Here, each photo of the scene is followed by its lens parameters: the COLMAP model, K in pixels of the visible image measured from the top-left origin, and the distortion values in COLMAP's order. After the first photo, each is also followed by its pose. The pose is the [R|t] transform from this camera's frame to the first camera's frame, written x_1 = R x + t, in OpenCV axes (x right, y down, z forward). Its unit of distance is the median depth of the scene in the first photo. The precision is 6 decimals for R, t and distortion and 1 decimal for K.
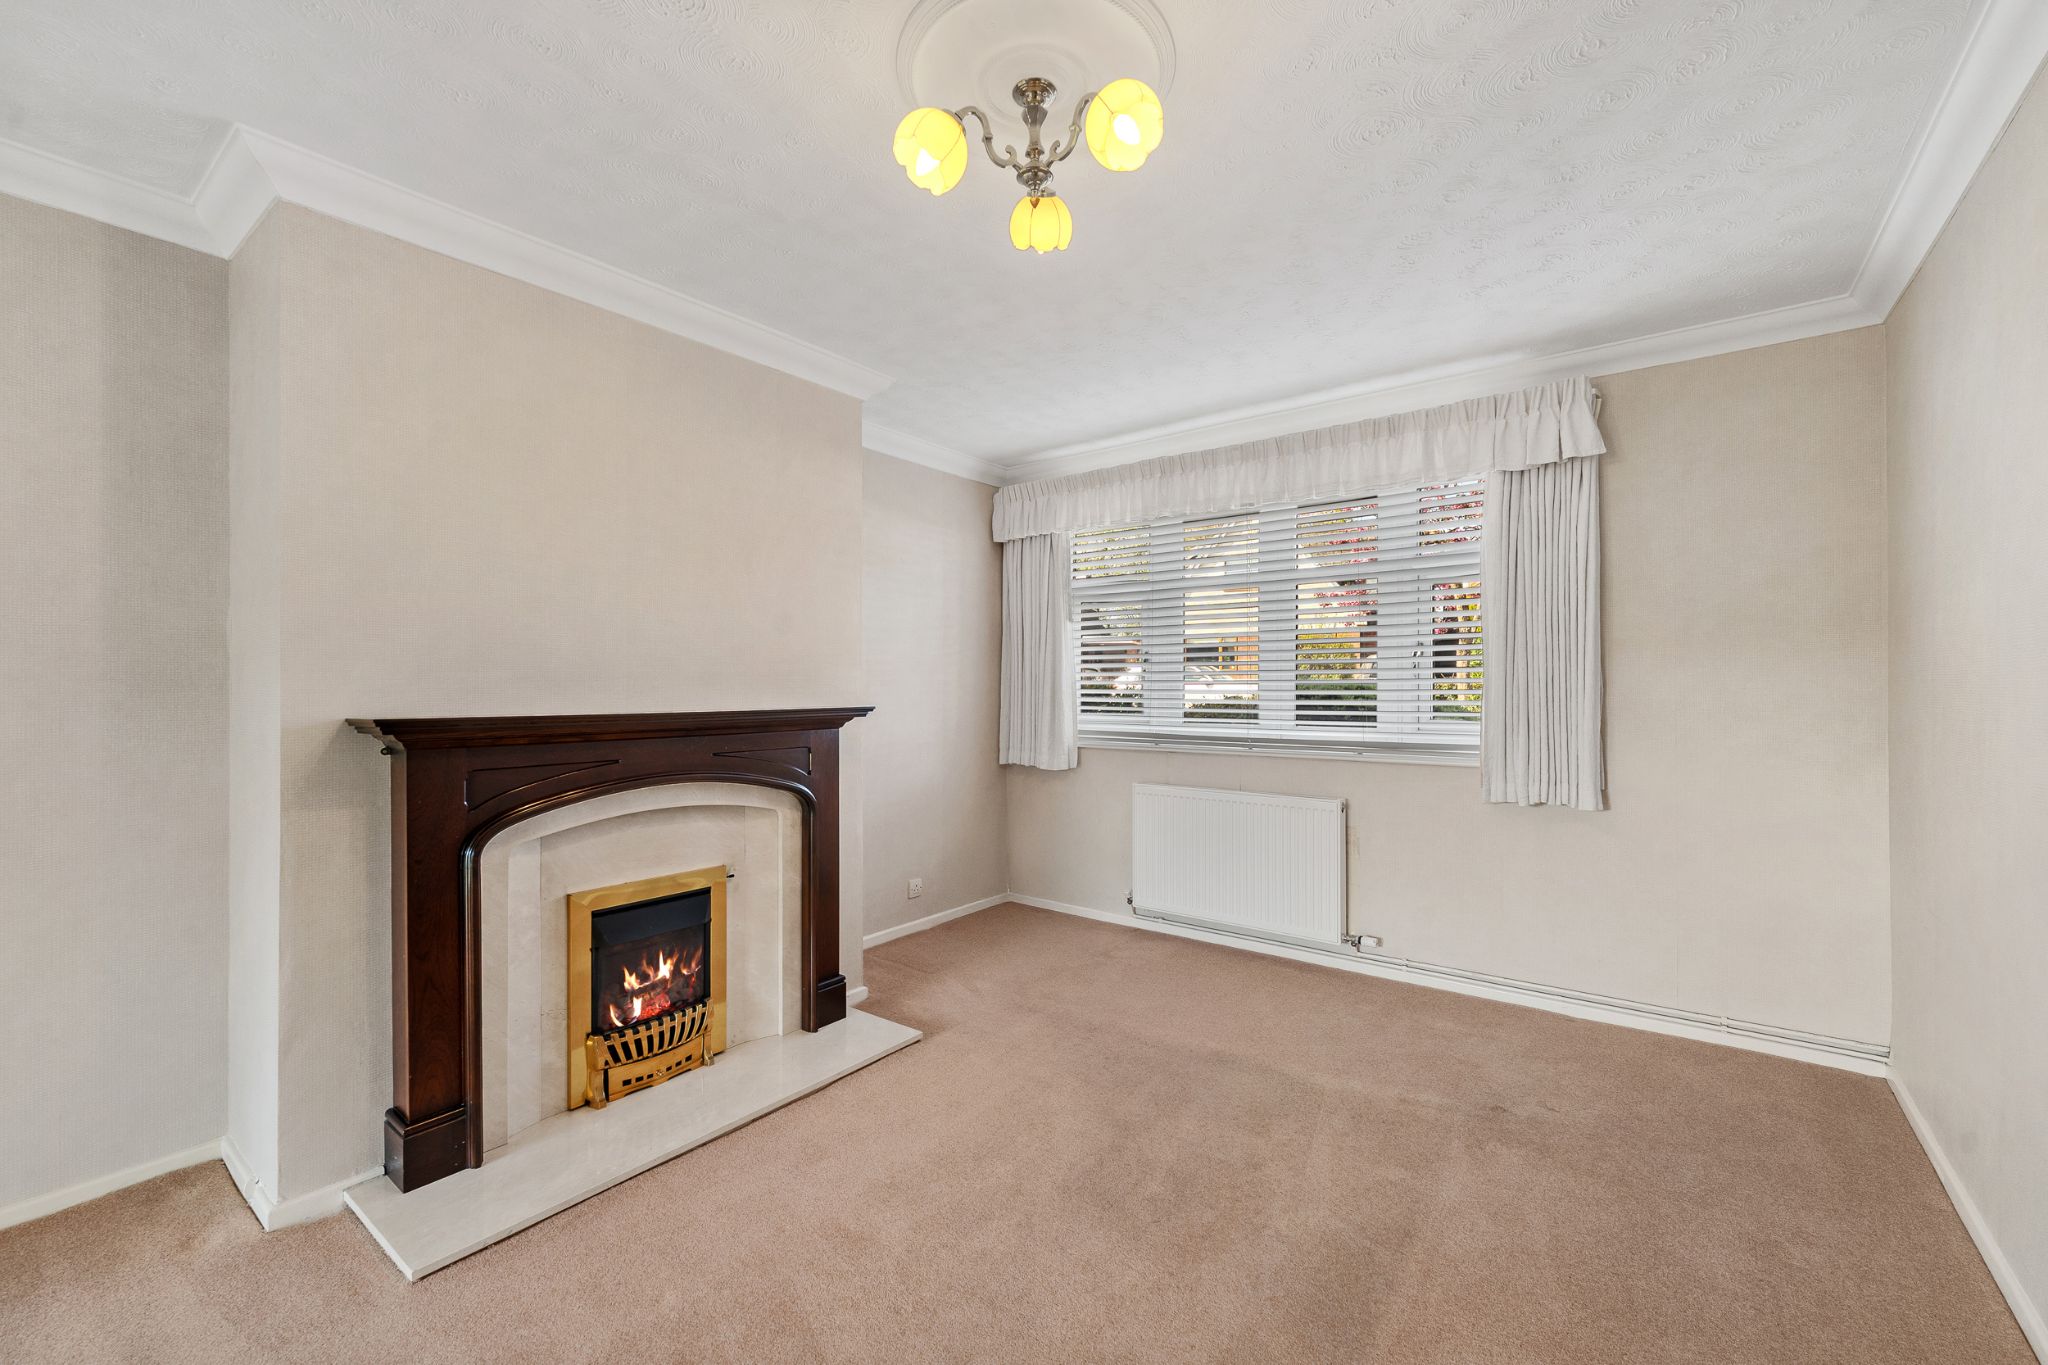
lens RADIAL K [[845.3, 0, 1032.7], [0, 845.3, 680.5], [0, 0, 1]] dist [0.000049, -0.001170]
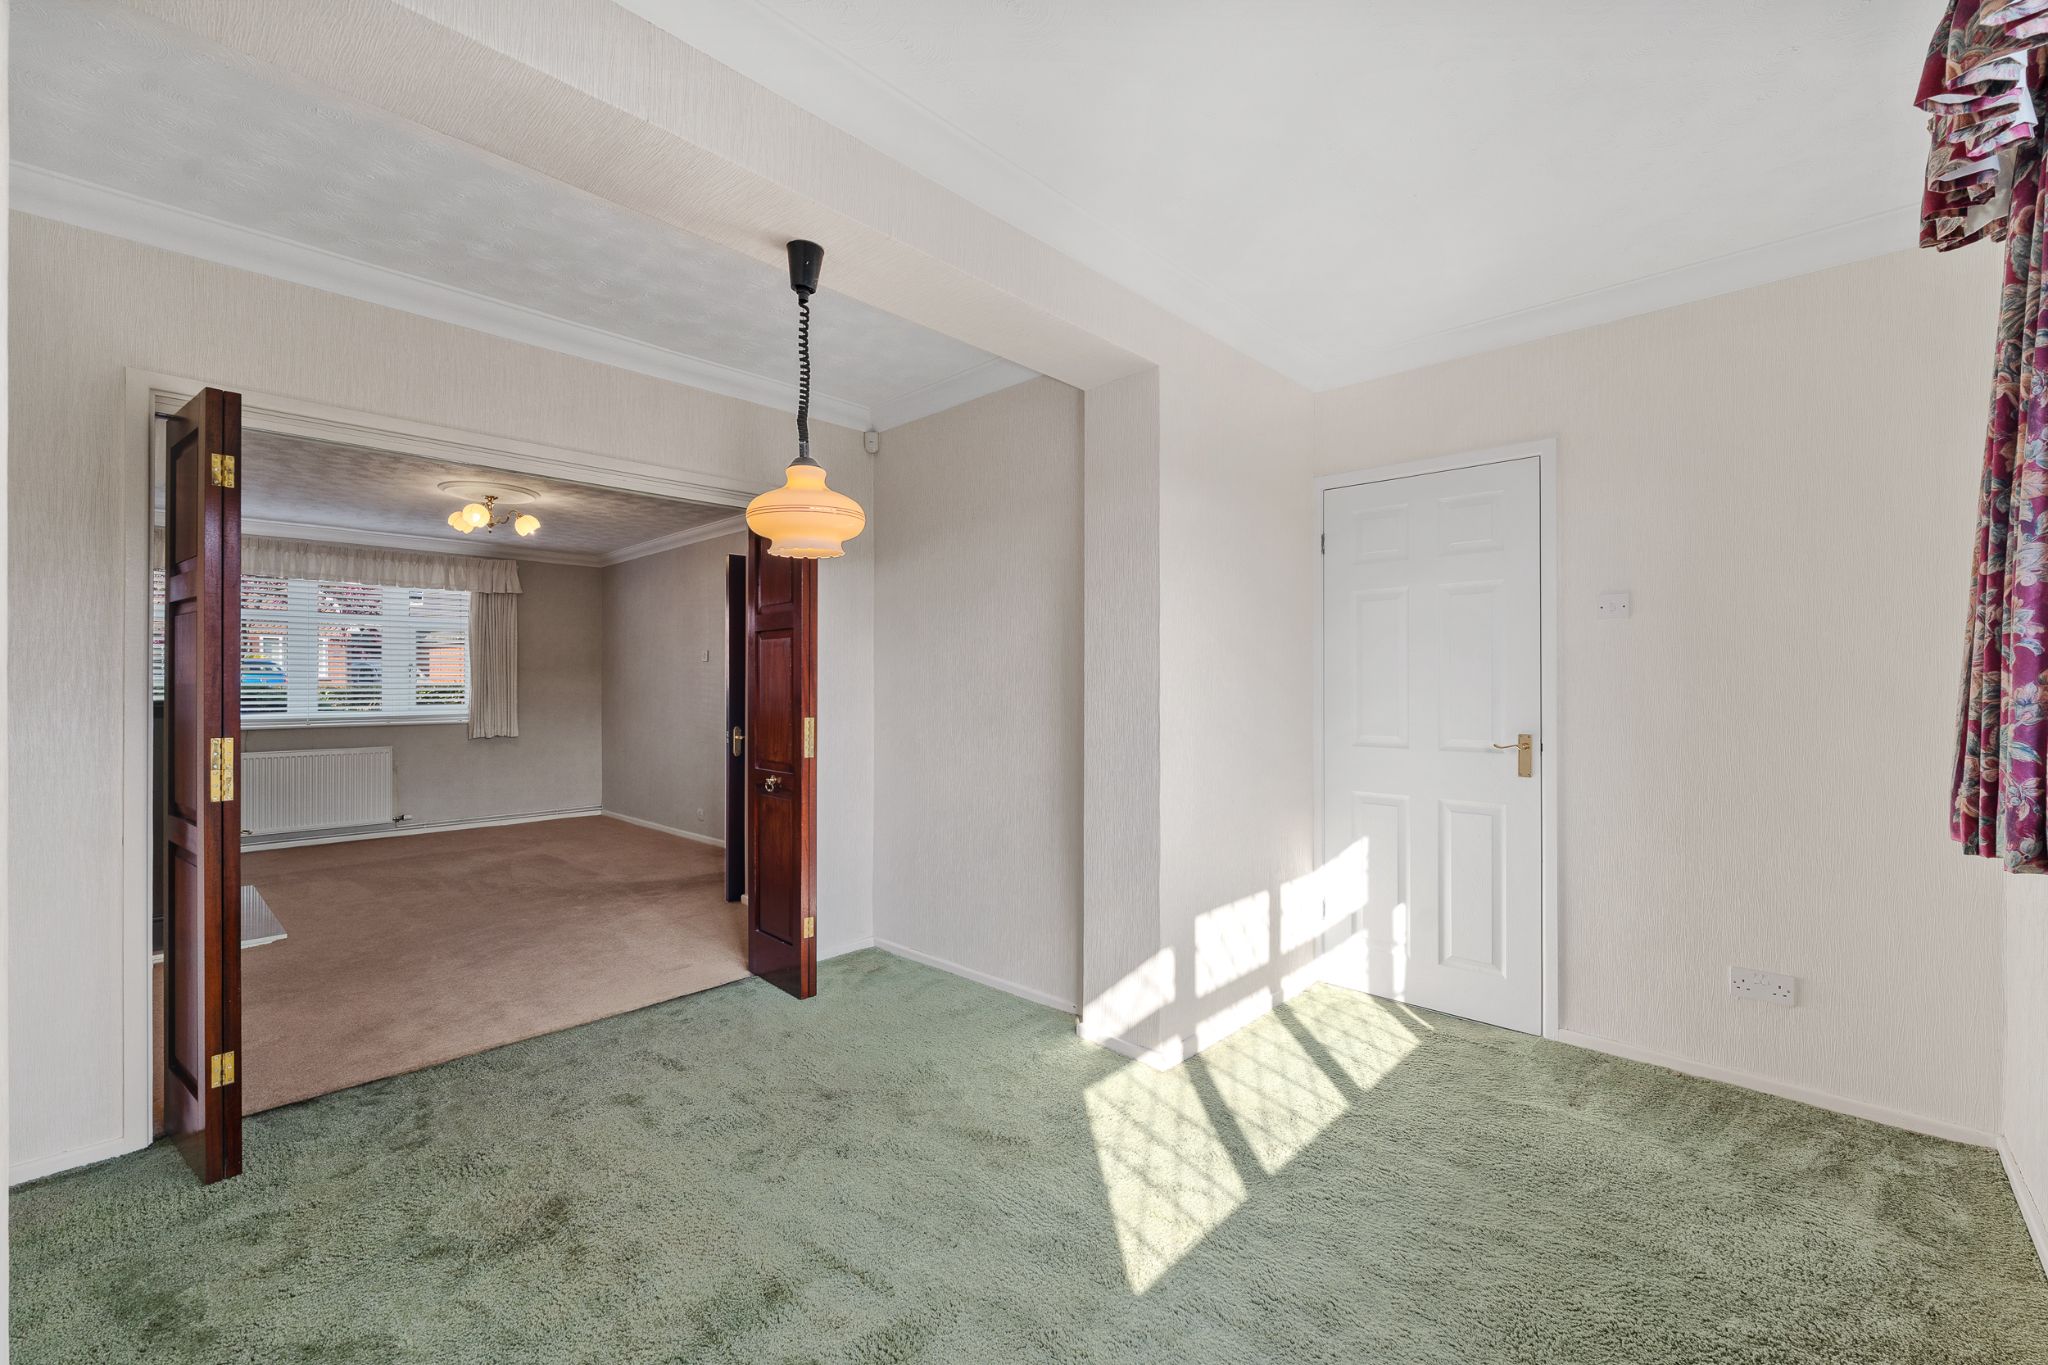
lens RADIAL K [[845.3, 0, 1019.2], [0, 845.3, 688.1], [0, 0, 1]] dist [0.000049, -0.001170]
pose [[0.110206, 0.005332, 0.993894, -1.372714], [-0.013211, 0.999905, -0.003900, -0.003244], [-0.993821, -0.012700, 0.110266, -0.608188]]
